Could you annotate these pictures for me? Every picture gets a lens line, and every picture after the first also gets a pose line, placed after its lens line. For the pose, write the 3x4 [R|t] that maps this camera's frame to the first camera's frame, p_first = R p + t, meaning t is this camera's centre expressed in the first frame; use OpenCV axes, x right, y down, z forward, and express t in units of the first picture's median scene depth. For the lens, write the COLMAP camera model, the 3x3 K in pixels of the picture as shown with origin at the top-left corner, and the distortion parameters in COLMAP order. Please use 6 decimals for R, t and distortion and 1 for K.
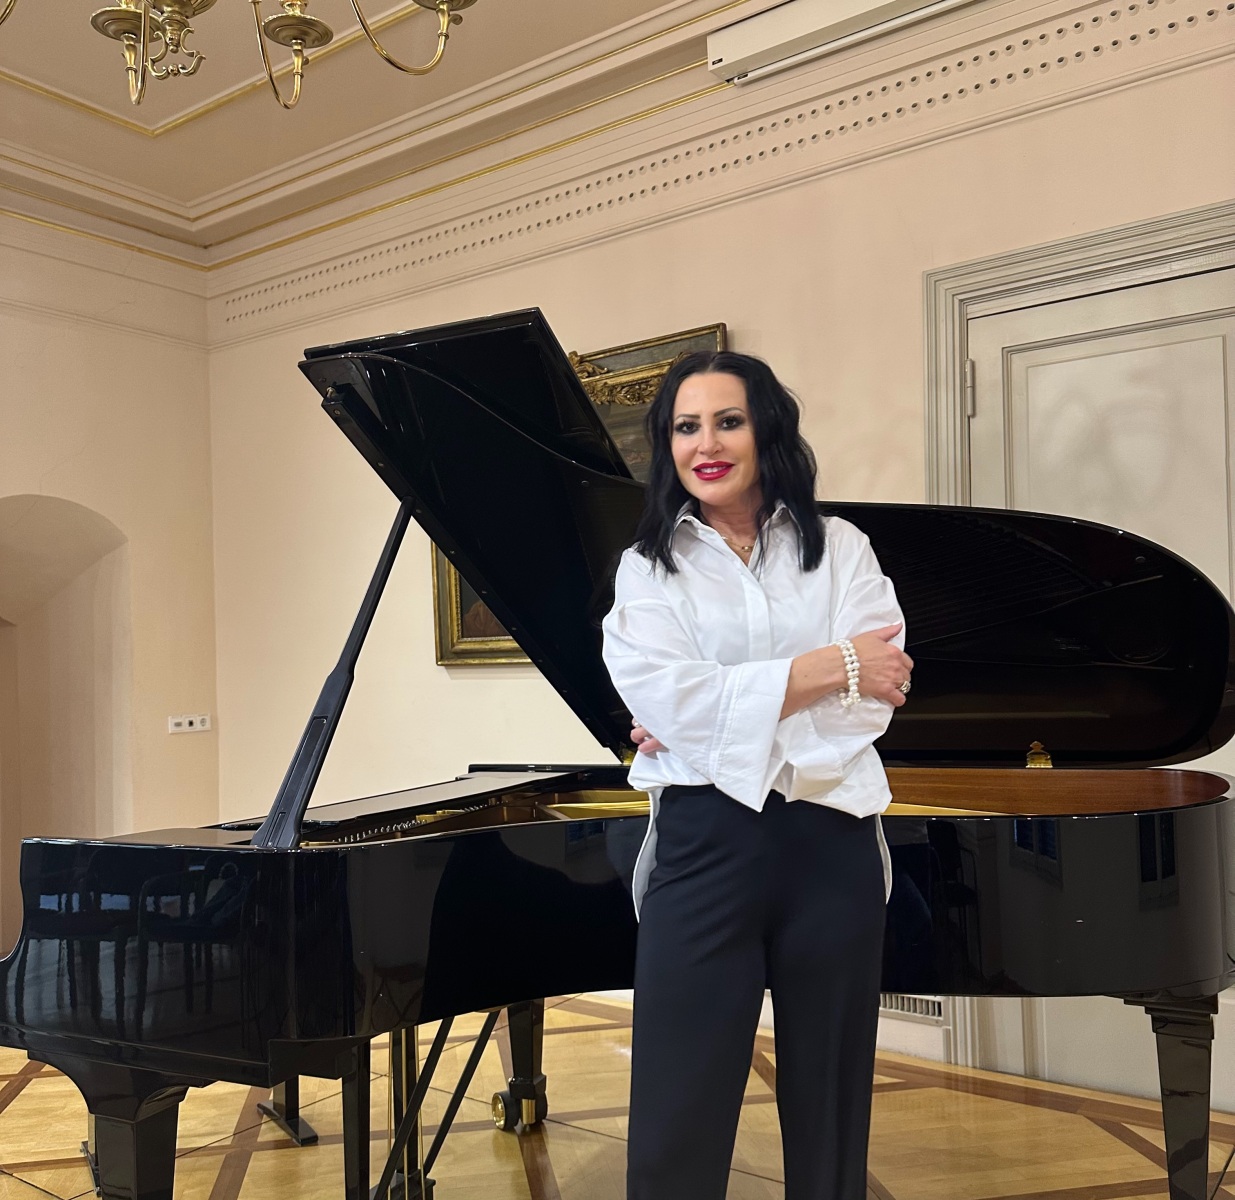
lens RADIAL K [[1292.5, 0, 616.4], [0, 1292.5, 573.5], [0, 0, 1]] dist [0.207421, -0.363819]
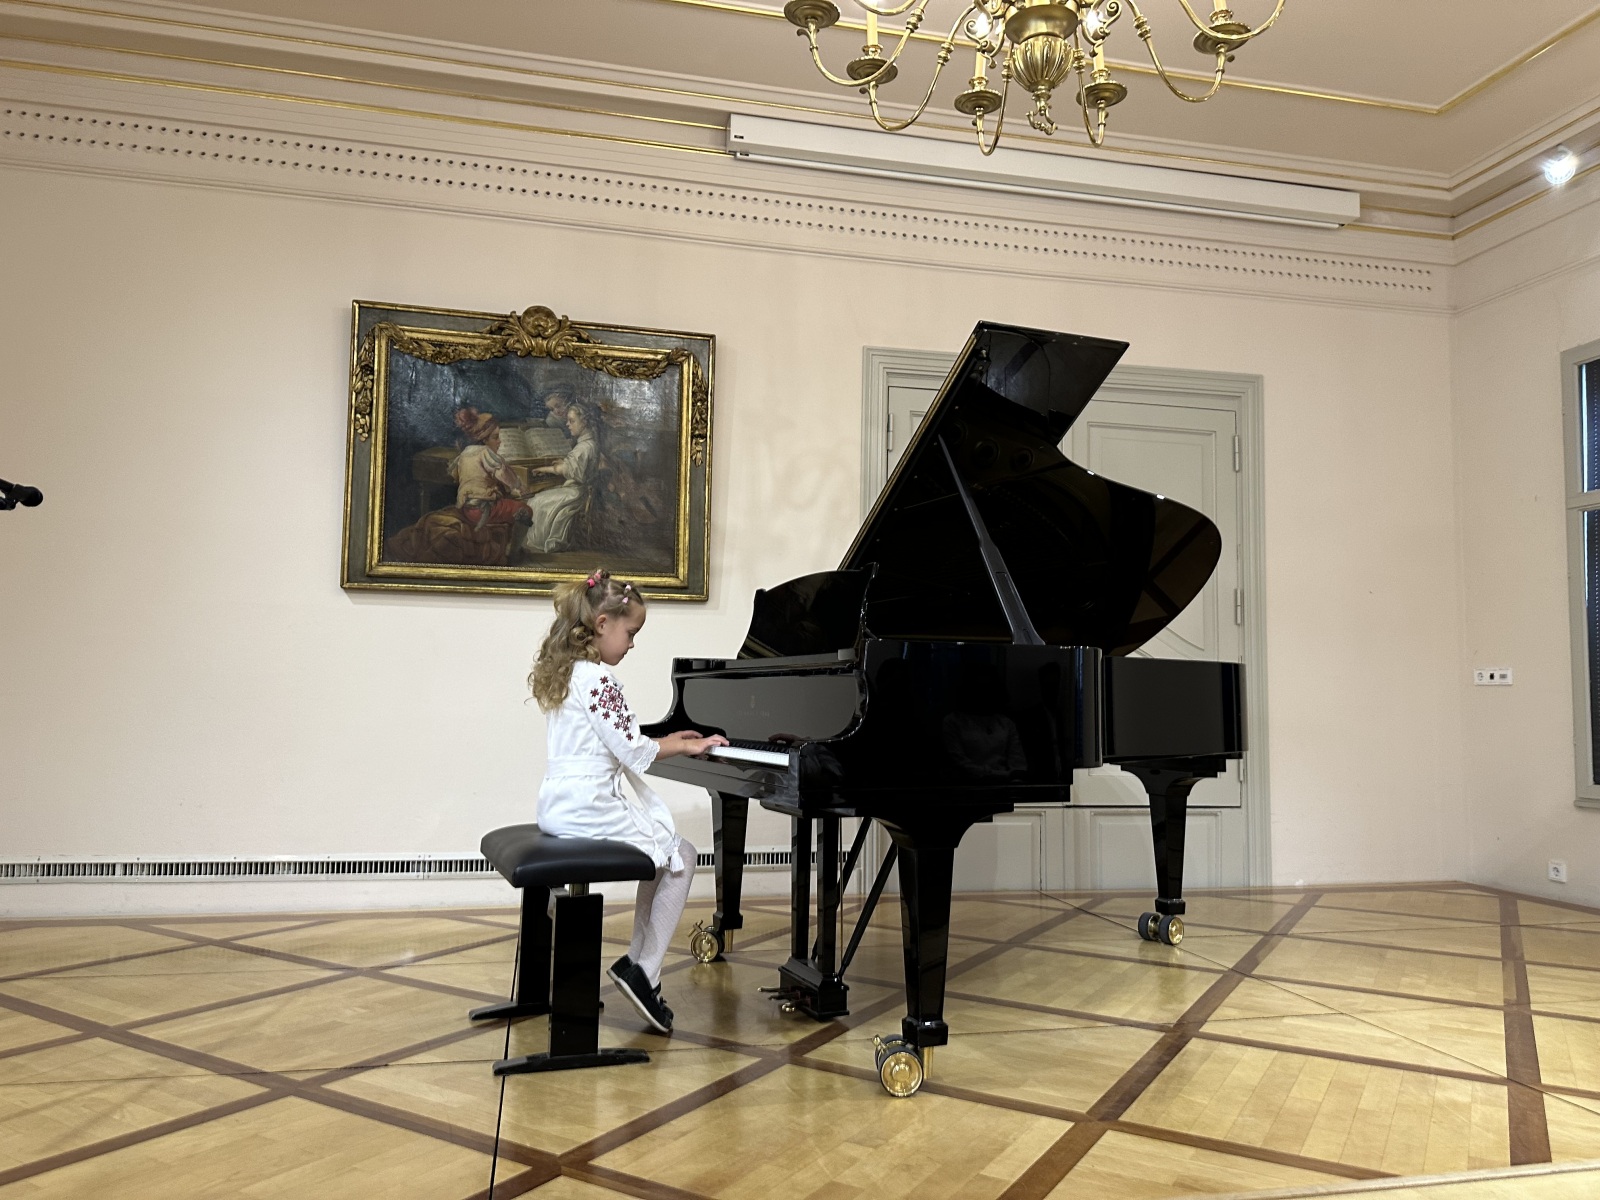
lens RADIAL K [[1129.9, 0, 811.6], [0, 1129.9, 606.8], [0, 0, 1]] dist [0.136649, -0.200043]
pose [[0.617868, 0.116508, 0.777602, -0.658709], [-0.076994, 0.993173, -0.087629, 0.150992], [-0.782503, -0.005727, 0.622621, 0.235982]]
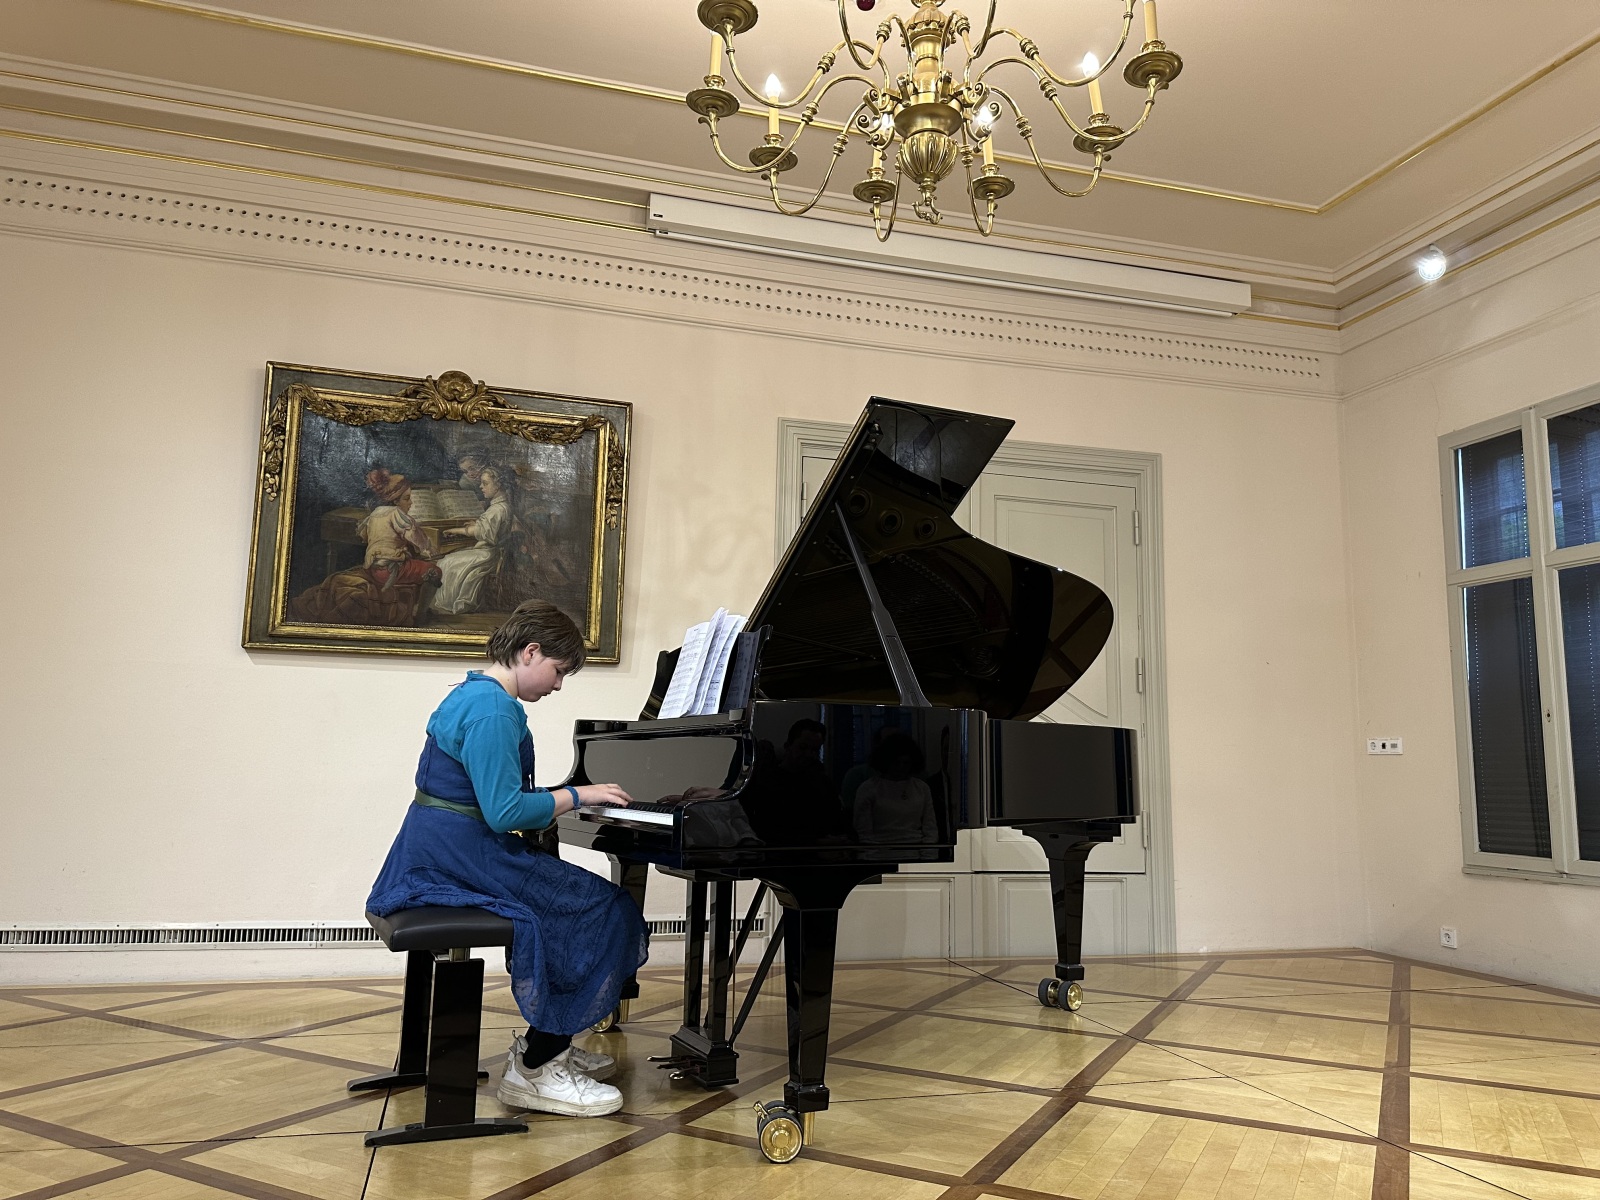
lens RADIAL K [[1128.3, 0, 804.3], [0, 1128.3, 602.3], [0, 0, 1]] dist [0.138923, -0.224478]
pose [[0.577204, 0.173496, 0.797957, -0.652454], [-0.082047, 0.984546, -0.154717, 0.153524], [-0.812468, 0.023833, 0.582518, 0.211231]]
